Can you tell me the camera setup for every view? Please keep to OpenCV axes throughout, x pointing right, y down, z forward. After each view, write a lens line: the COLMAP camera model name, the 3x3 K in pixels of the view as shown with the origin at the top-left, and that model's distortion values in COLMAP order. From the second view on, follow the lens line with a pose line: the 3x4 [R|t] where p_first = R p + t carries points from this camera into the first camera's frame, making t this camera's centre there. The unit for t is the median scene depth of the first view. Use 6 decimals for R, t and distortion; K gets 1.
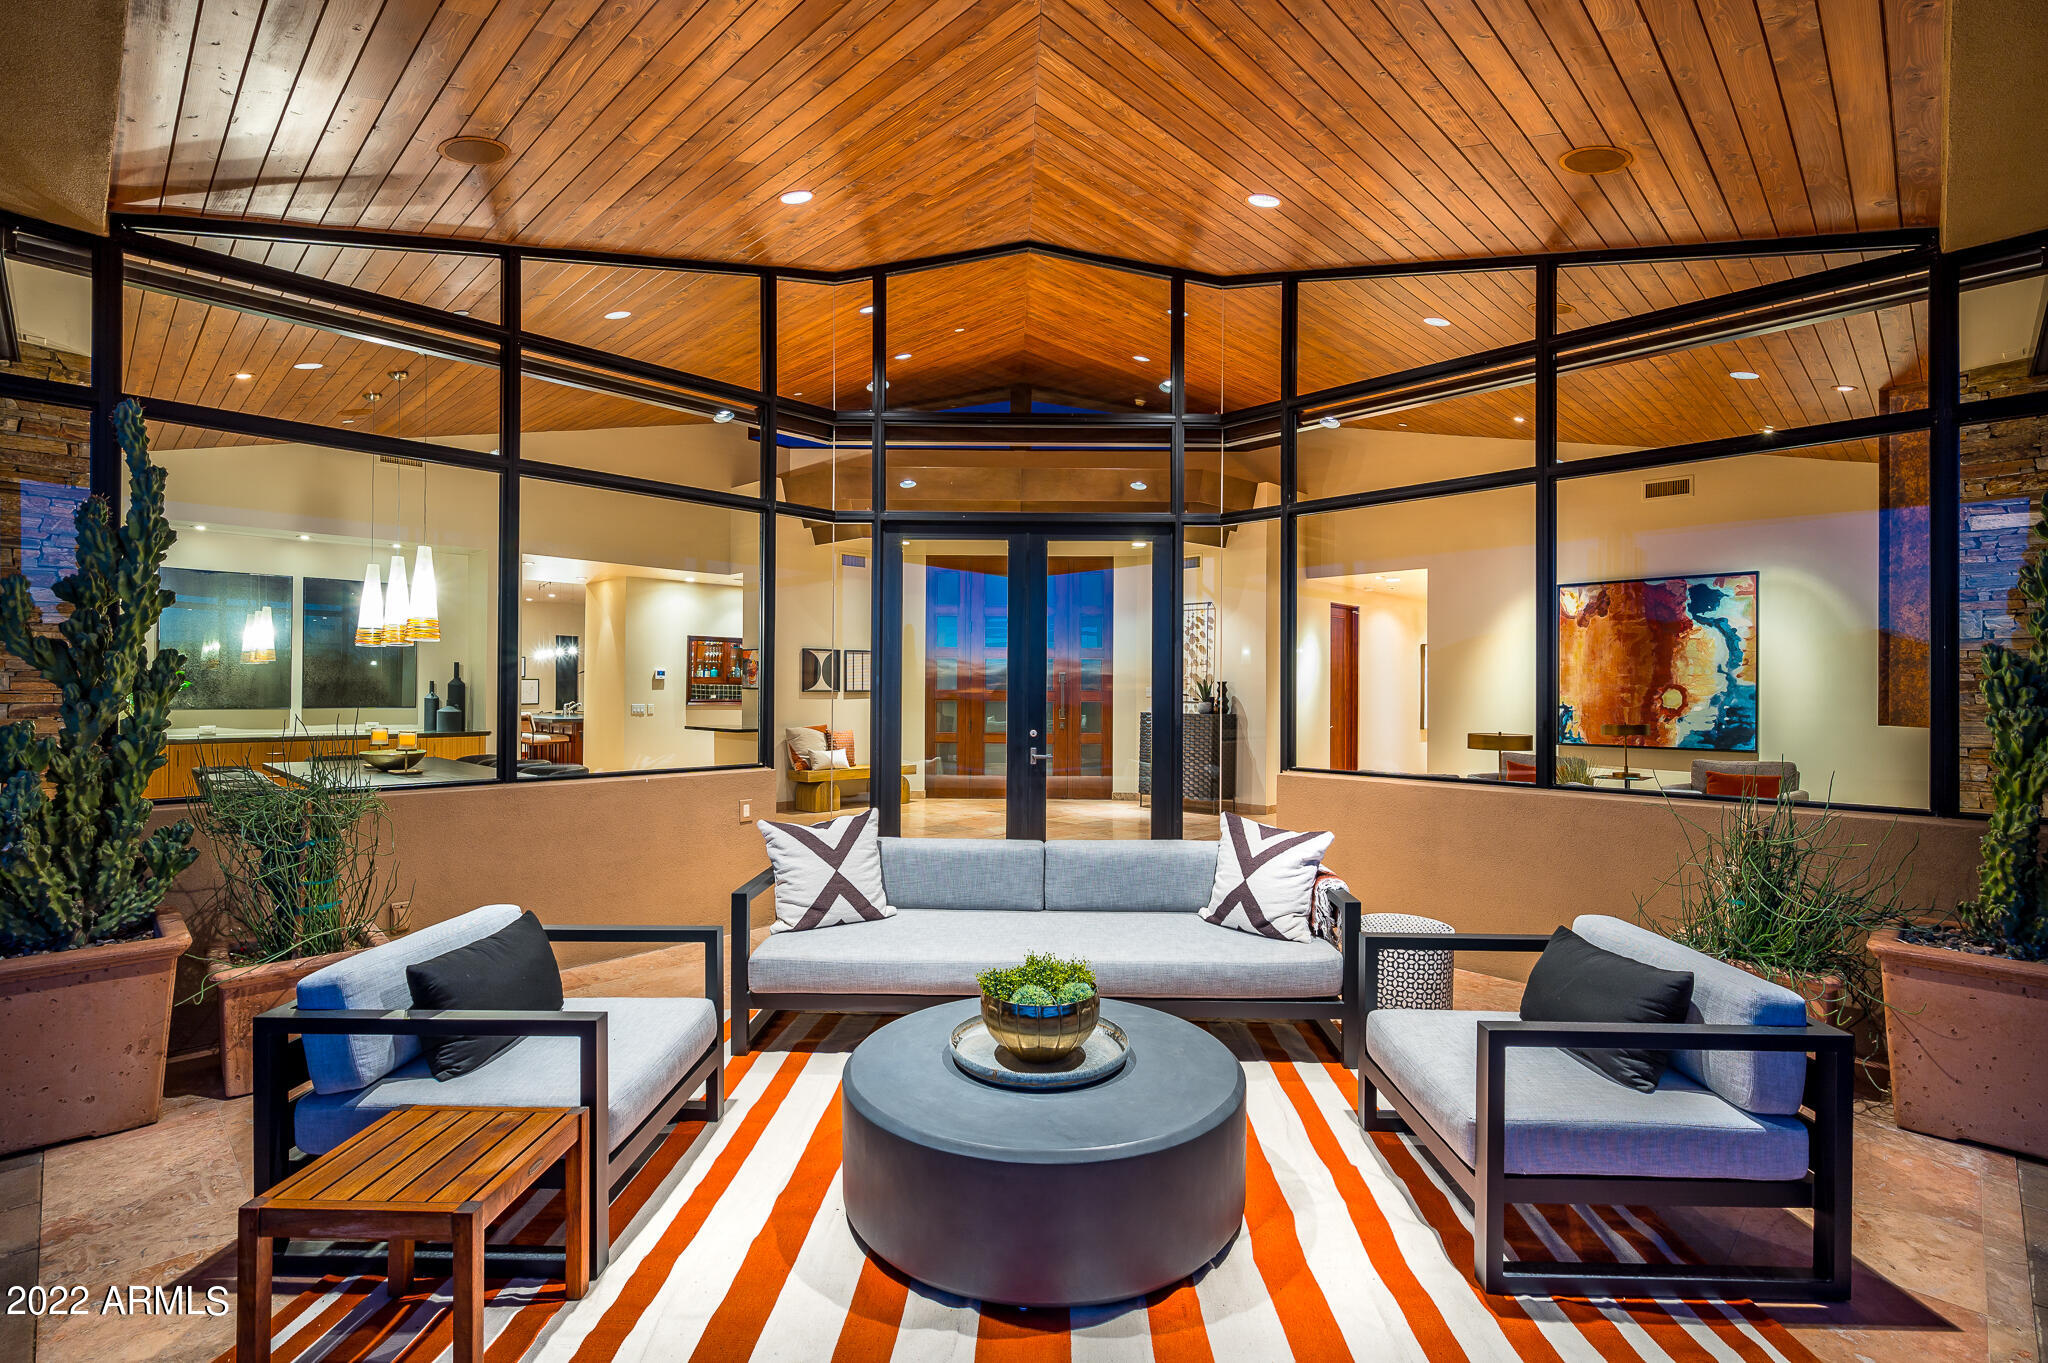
lens RADIAL K [[940.2, 0, 1014.4], [0, 940.2, 684.6], [0, 0, 1]] dist [0.003141, -0.004772]
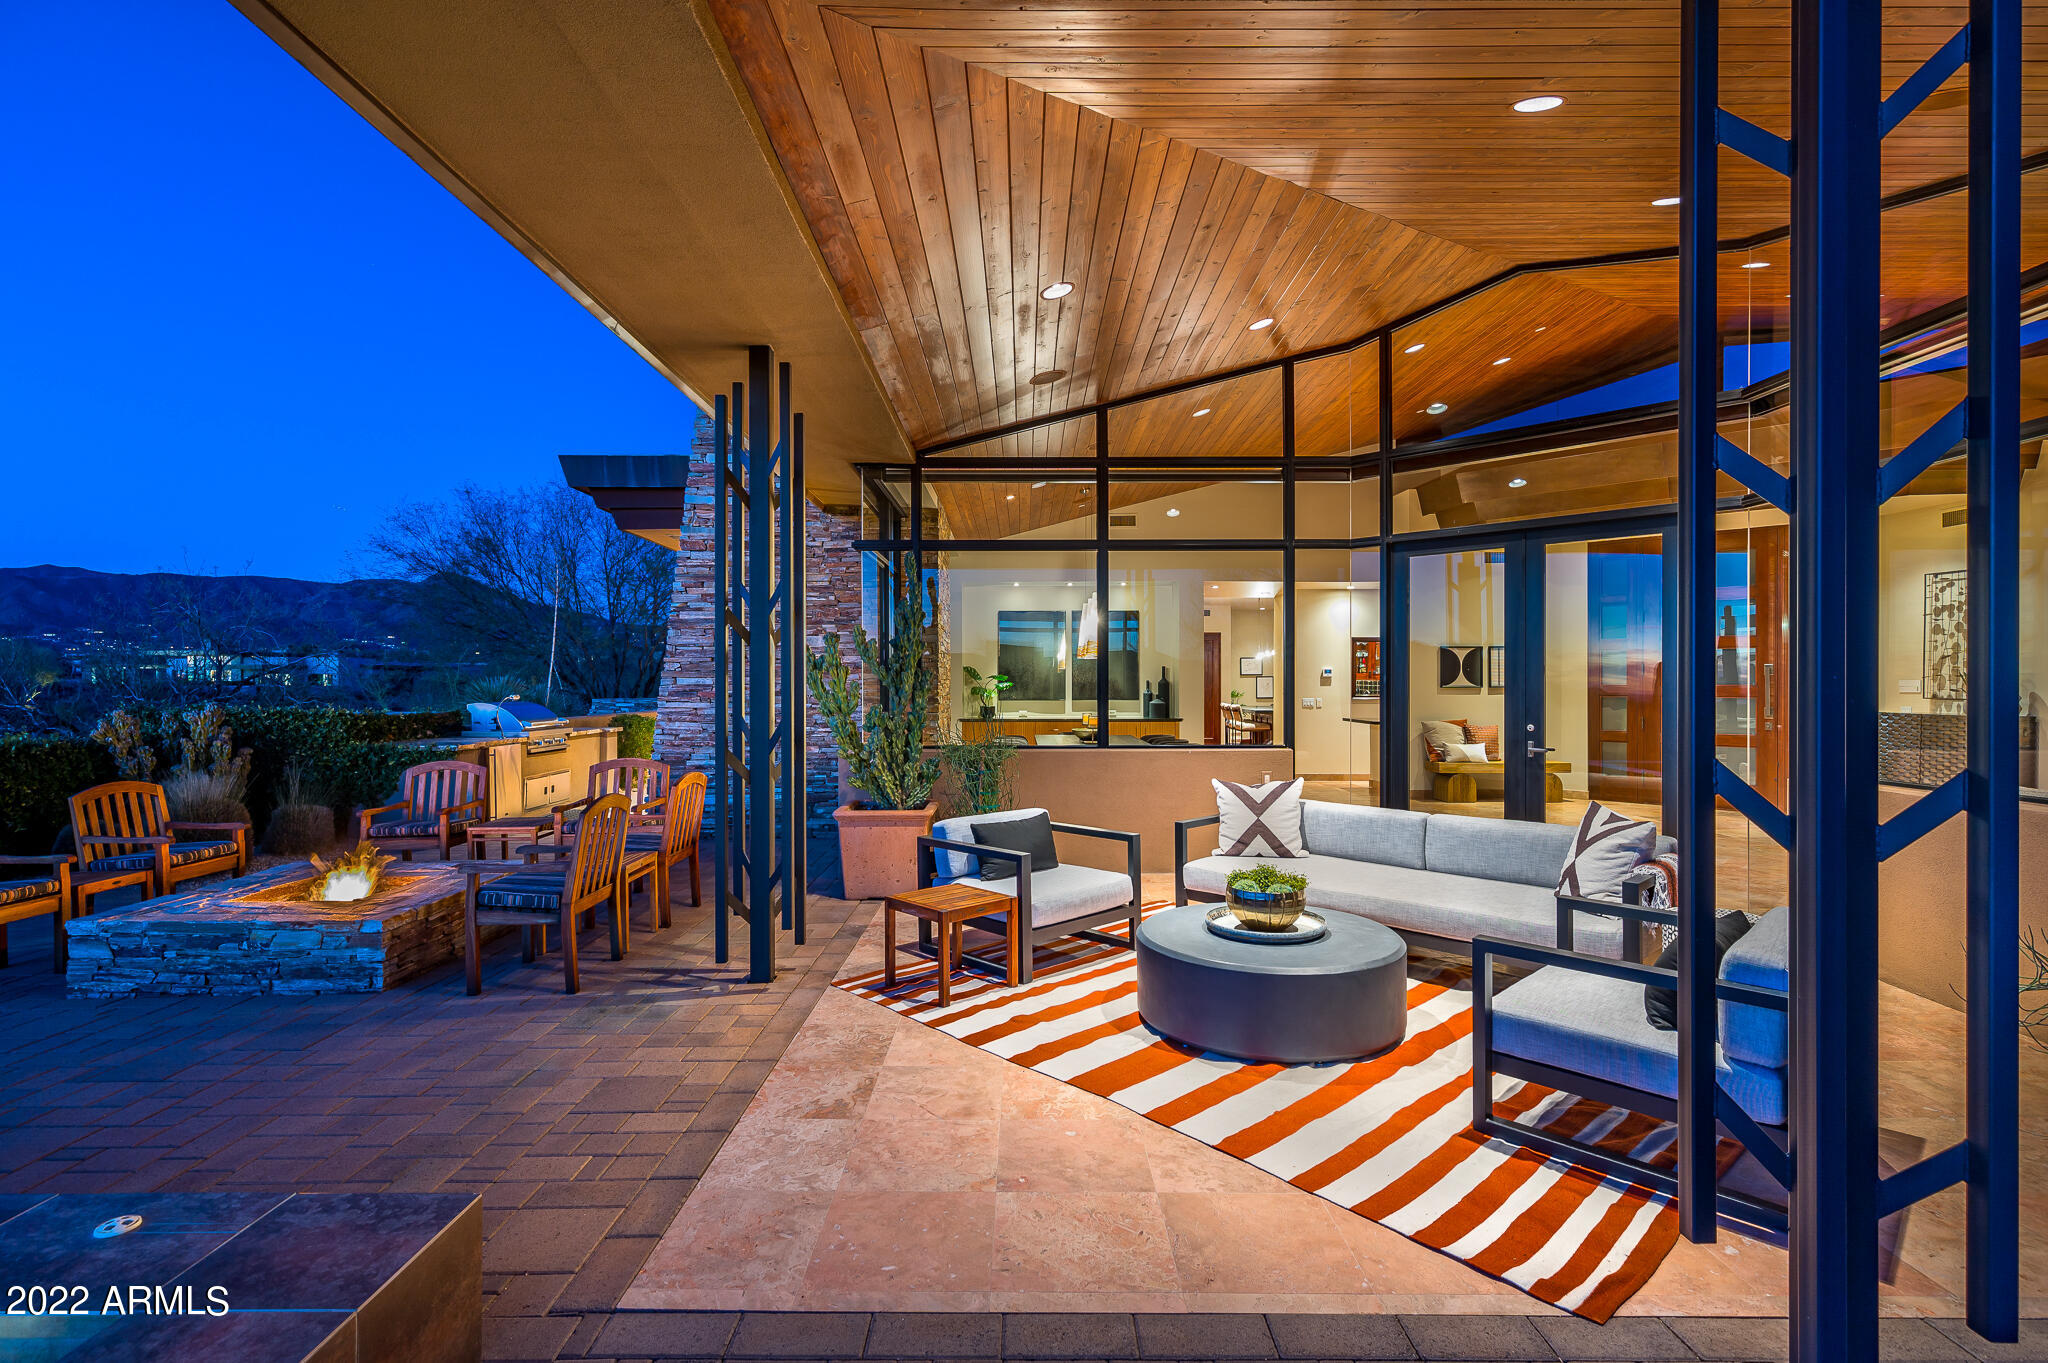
lens RADIAL K [[972.2, 0, 1029.4], [0, 972.2, 683.9], [0, 0, 1]] dist [0.002060, -0.003284]
pose [[0.705949, -0.005231, -0.708244, 0.417683], [0.009312, 0.999955, 0.001897, -0.005207], [0.708202, -0.007934, 0.705965, -0.182150]]
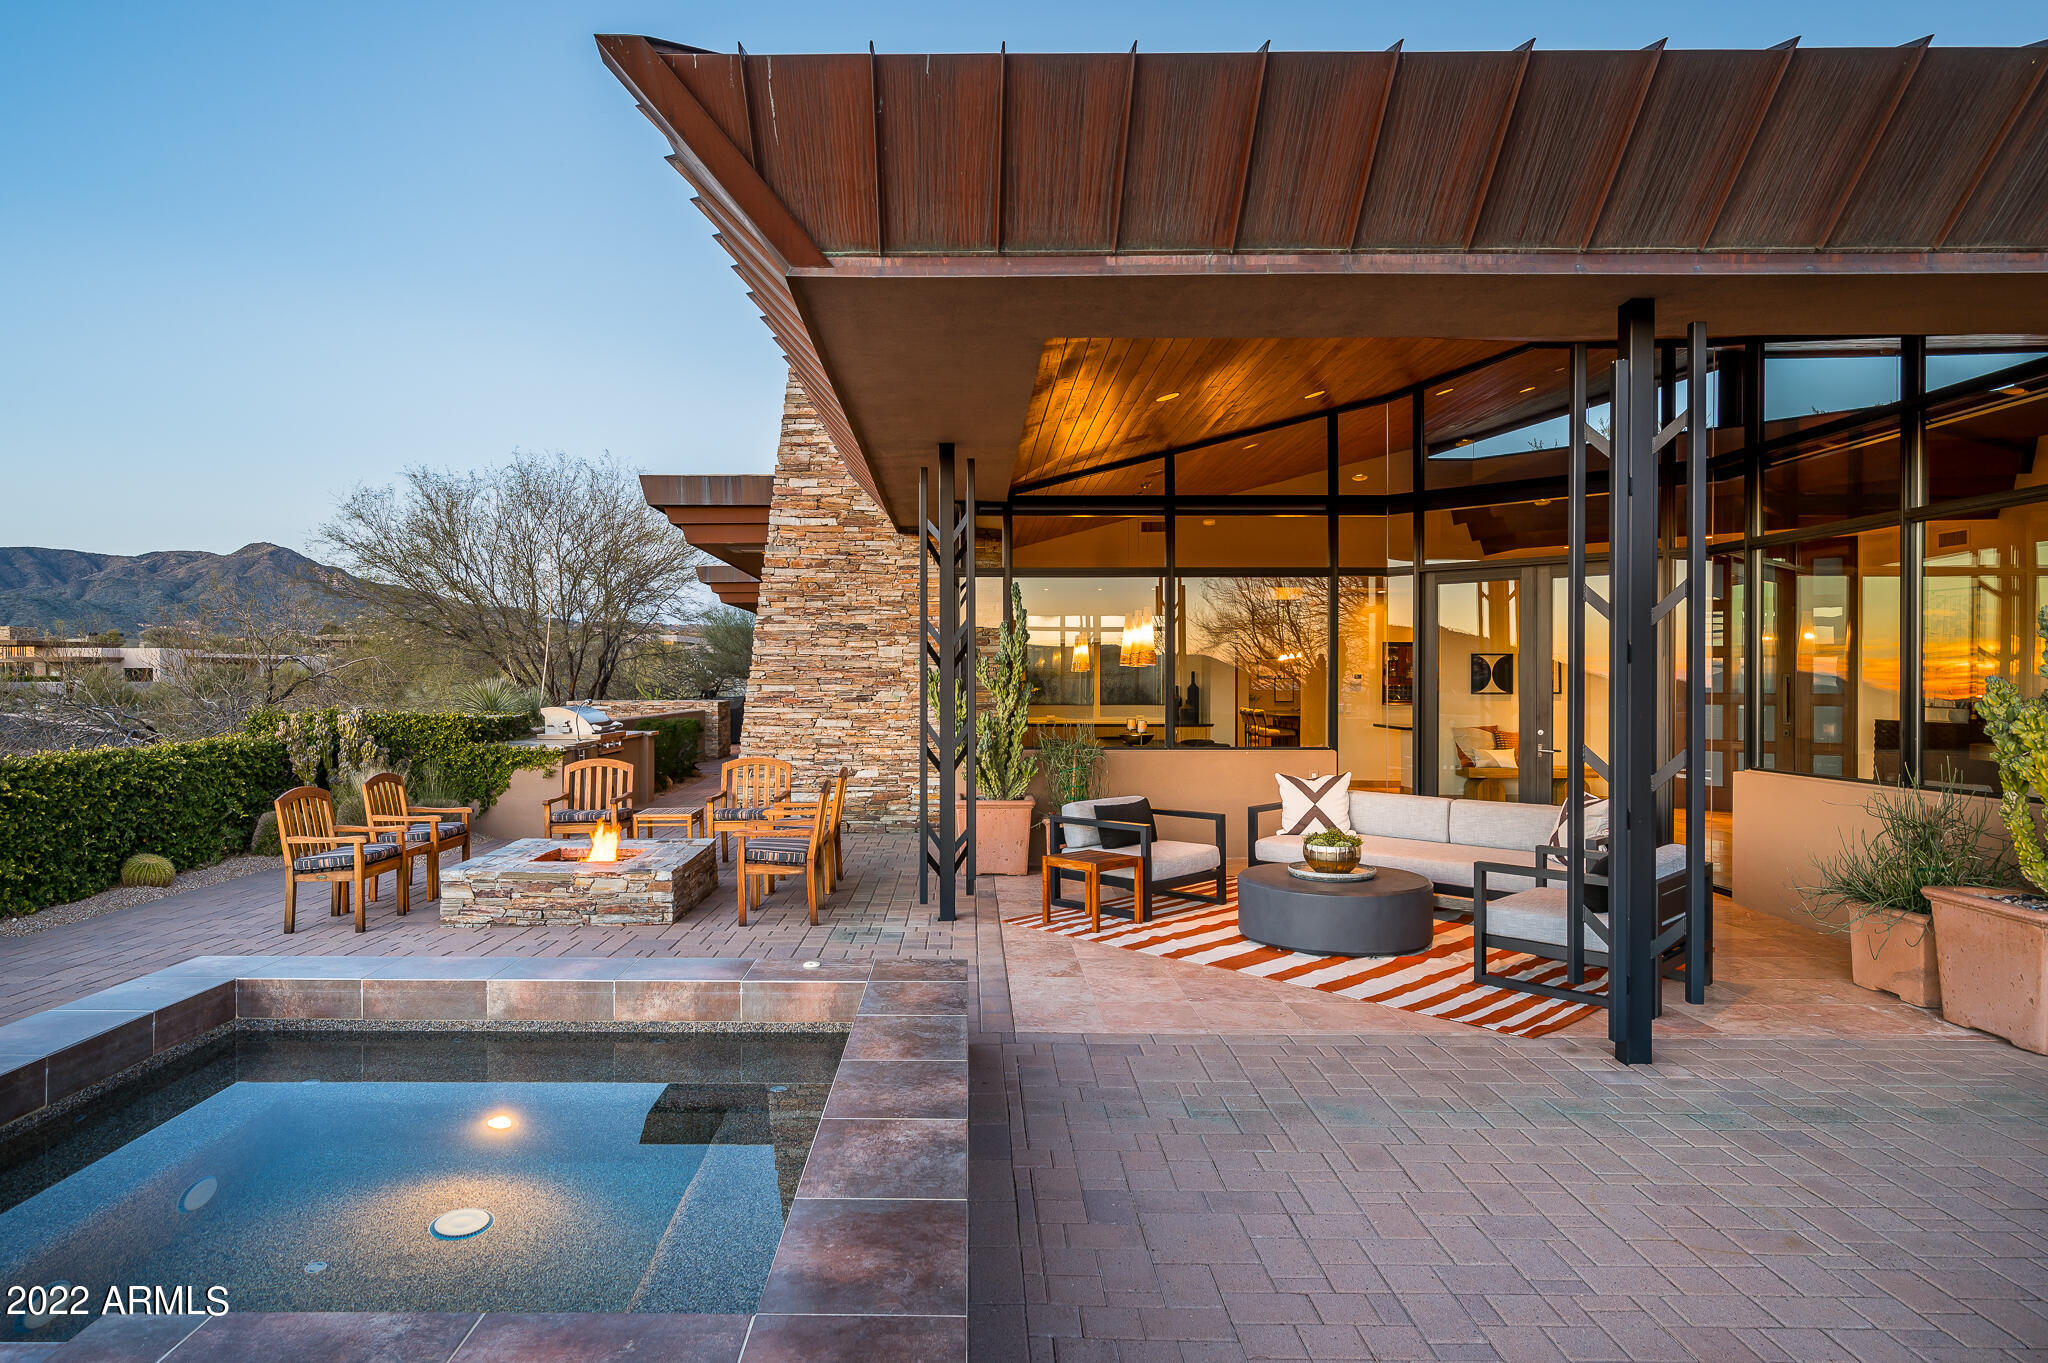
lens RADIAL K [[1207.5, 0, 951.5], [0, 1207.5, 682.3], [0, 0, 1]] dist [-0.008375, 0.004211]
pose [[0.694577, -0.002502, -0.719414, 0.664228], [0.006949, 0.999971, 0.003232, -0.027358], [0.719385, -0.007244, 0.694574, -0.720448]]
